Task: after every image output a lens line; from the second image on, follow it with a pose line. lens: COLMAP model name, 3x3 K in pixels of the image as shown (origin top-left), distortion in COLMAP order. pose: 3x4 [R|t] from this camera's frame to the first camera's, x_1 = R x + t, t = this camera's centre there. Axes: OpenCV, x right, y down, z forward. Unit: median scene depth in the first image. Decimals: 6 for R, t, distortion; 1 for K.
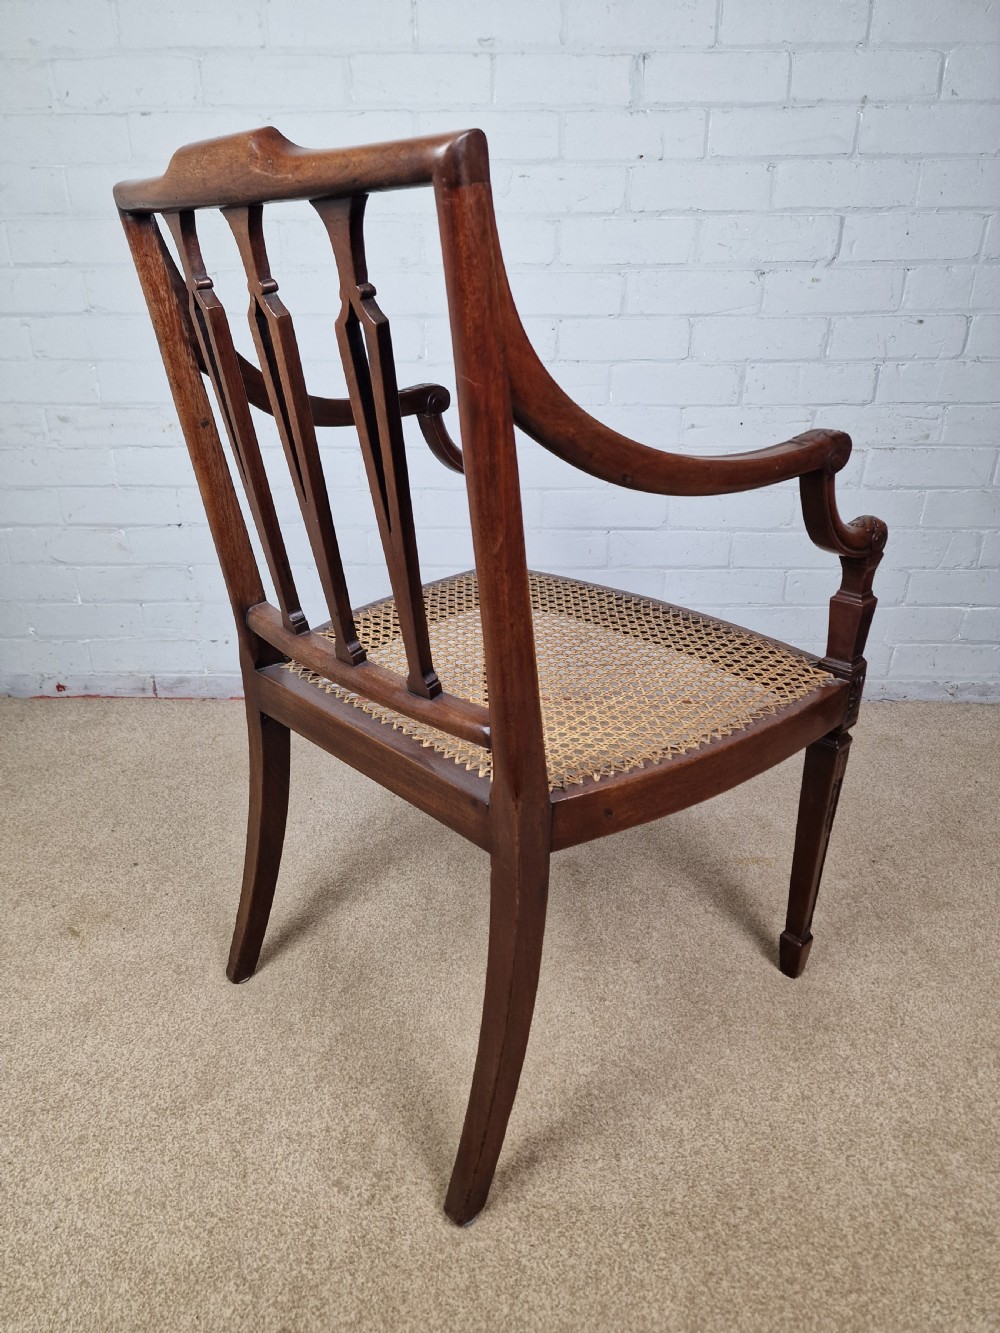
lens RADIAL K [[894.2, 0, 490.5], [0, 894.2, 660.9], [0, 0, 1]] dist [0.072231, -0.053201]
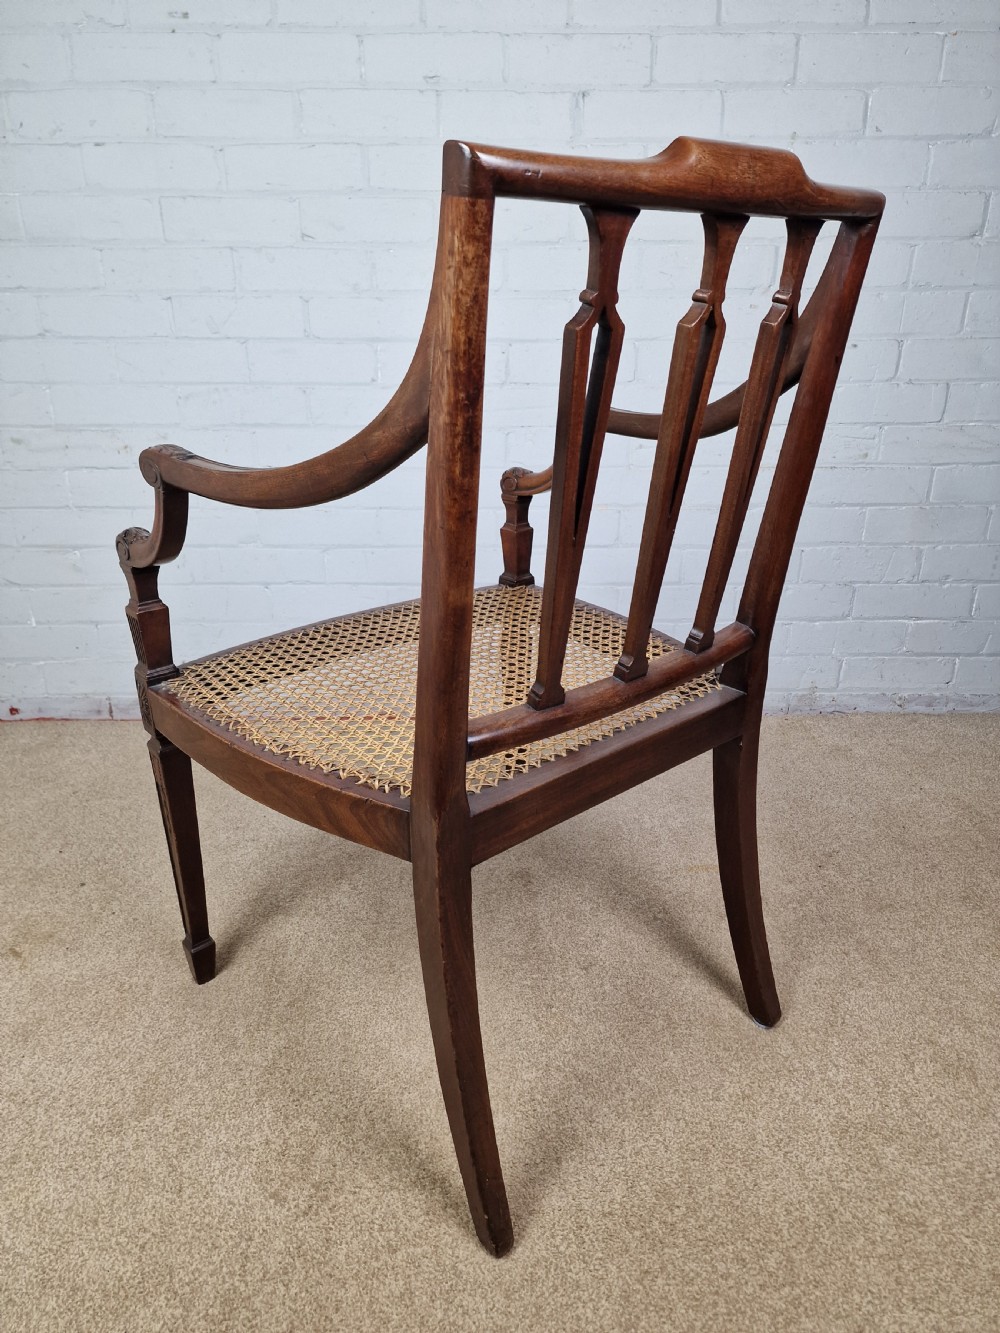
lens RADIAL K [[894.2, 0, 497.9], [0, 894.2, 656.2], [0, 0, 1]] dist [0.072231, -0.053201]
pose [[0.999482, -0.011318, 0.030127, 0.038003], [0.012482, 0.999172, -0.038712, 0.022643], [-0.029664, 0.039067, 0.998796, -0.014156]]
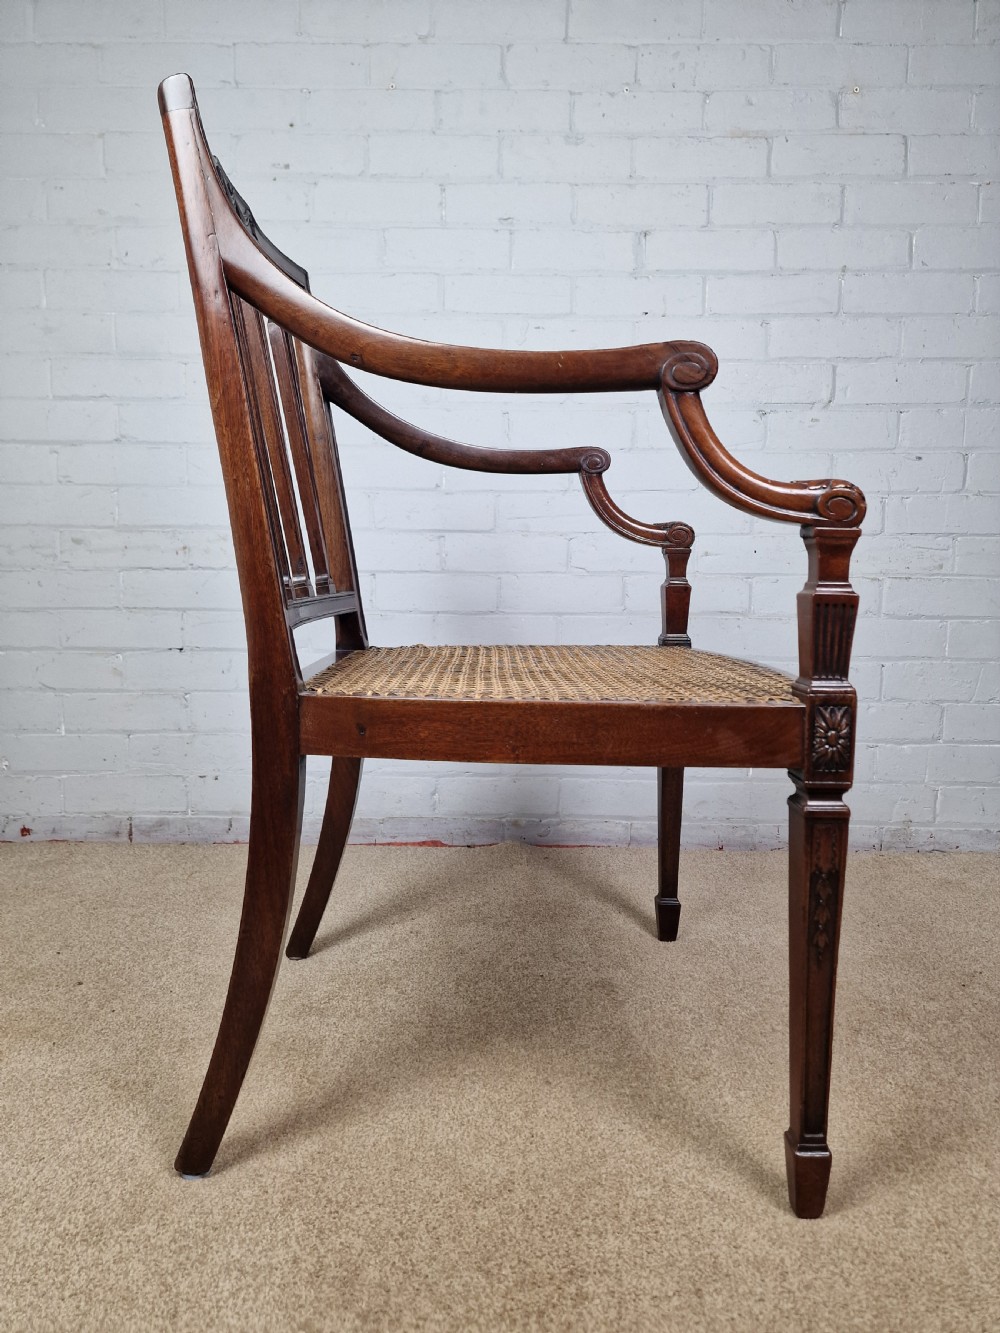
lens RADIAL K [[894.2, 0, 500.8], [0, 894.2, 658.0], [0, 0, 1]] dist [0.072231, -0.053201]
pose [[0.999848, 0.010855, 0.013614, -0.024253], [-0.006027, 0.949314, -0.314272, 0.228352], [-0.016336, 0.314142, 0.949235, 0.122910]]
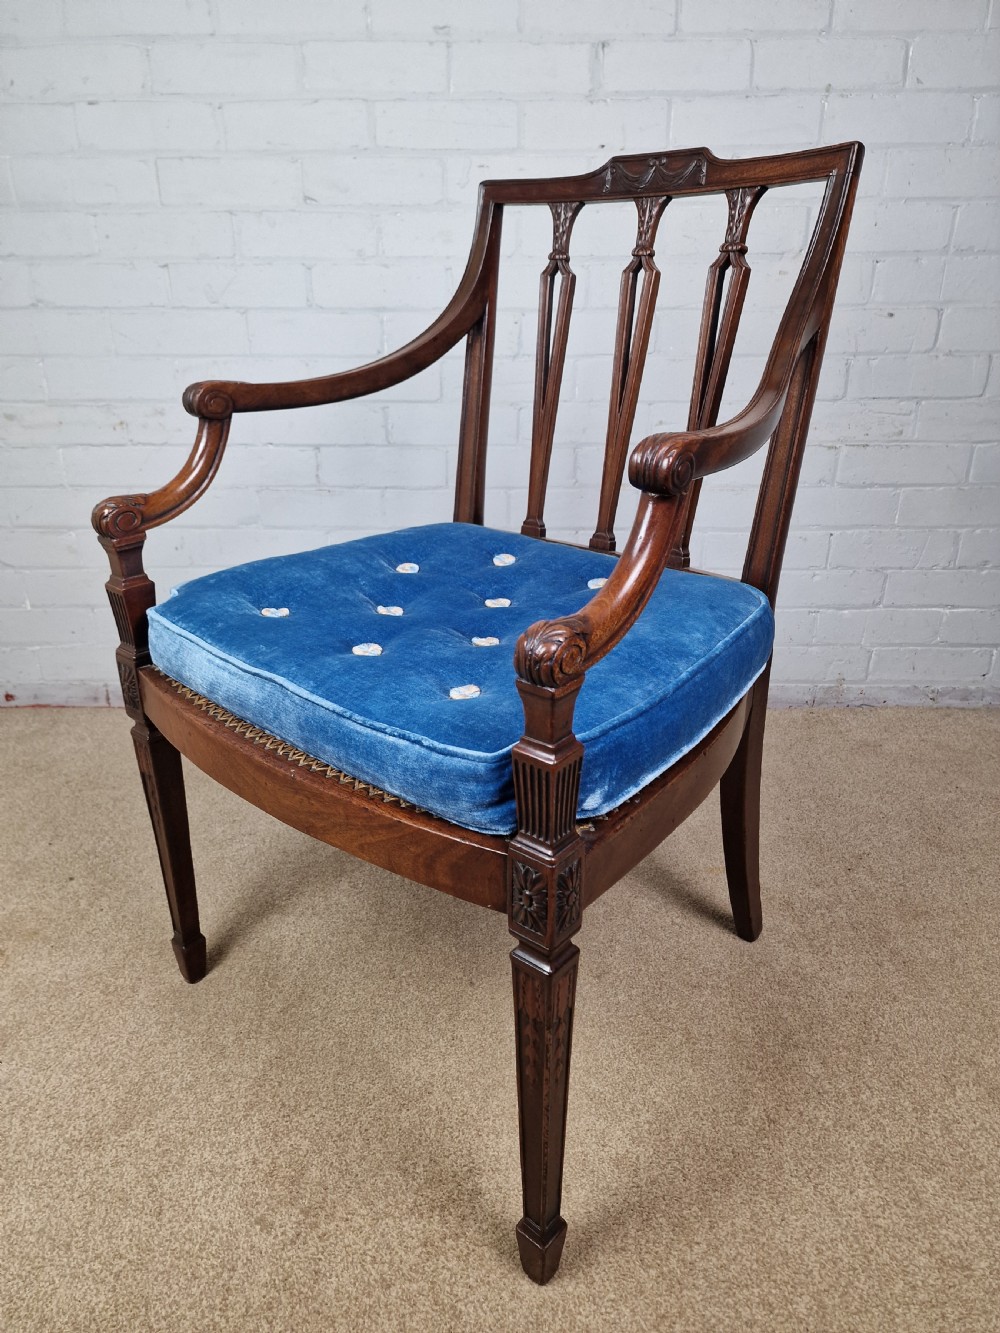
lens RADIAL K [[894.2, 0, 491.6], [0, 894.2, 658.8], [0, 0, 1]] dist [0.072231, -0.053201]
pose [[0.999952, -0.004803, 0.008539, 0.044164], [0.005024, 0.999648, -0.026060, 0.025278], [-0.008411, 0.026102, 0.999624, 0.049104]]
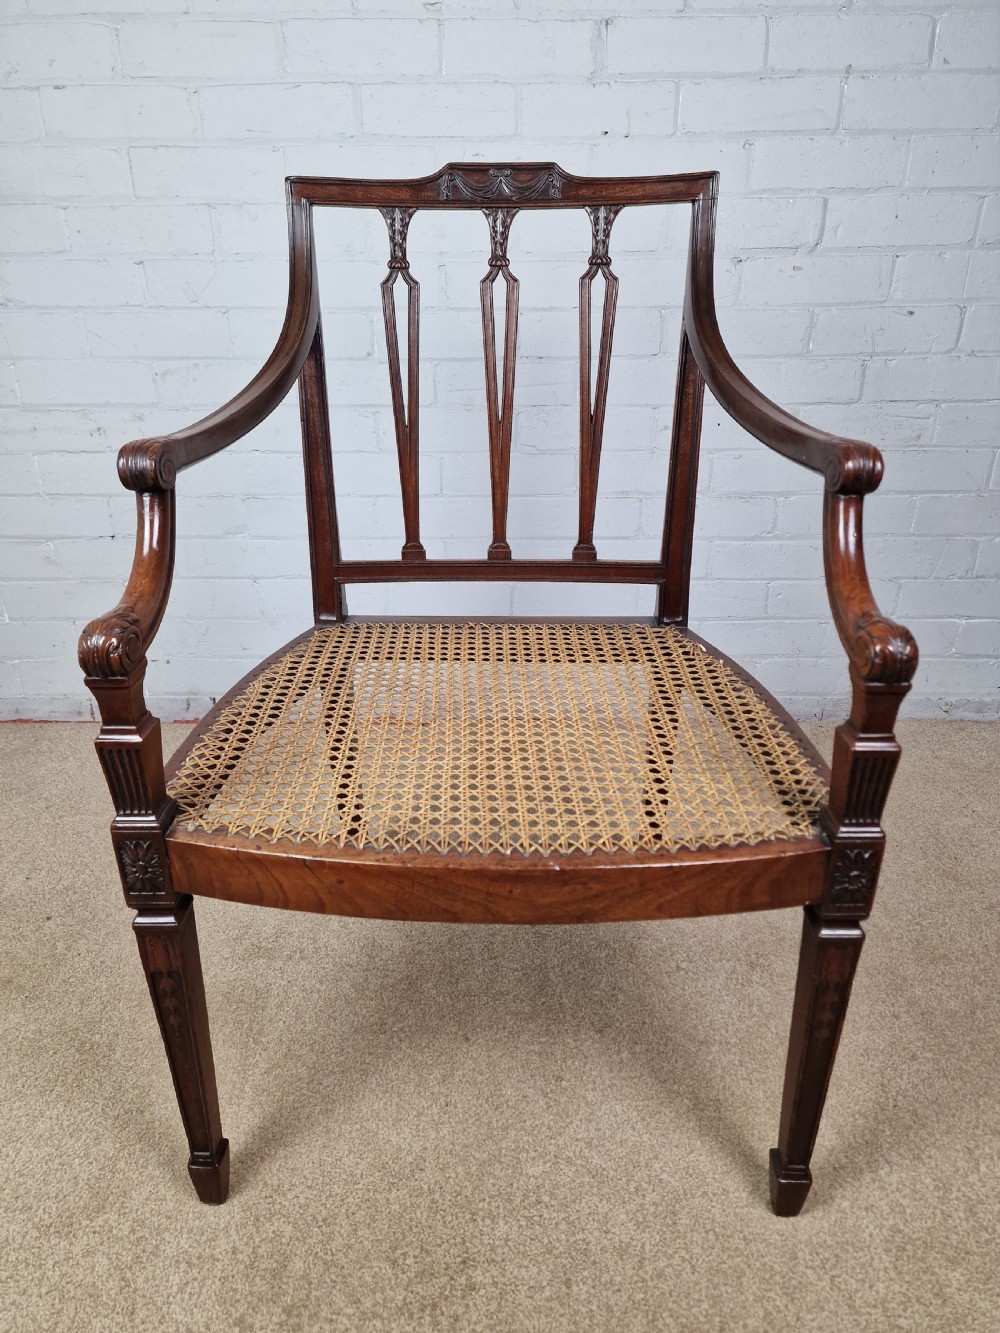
lens RADIAL K [[894.2, 0, 491.3], [0, 894.2, 659.0], [0, 0, 1]] dist [0.072231, -0.053201]
pose [[0.999946, -0.007494, 0.007233, 0.050197], [0.007457, 0.999959, 0.005199, -0.039636], [-0.007271, -0.005145, 0.999960, 0.104515]]
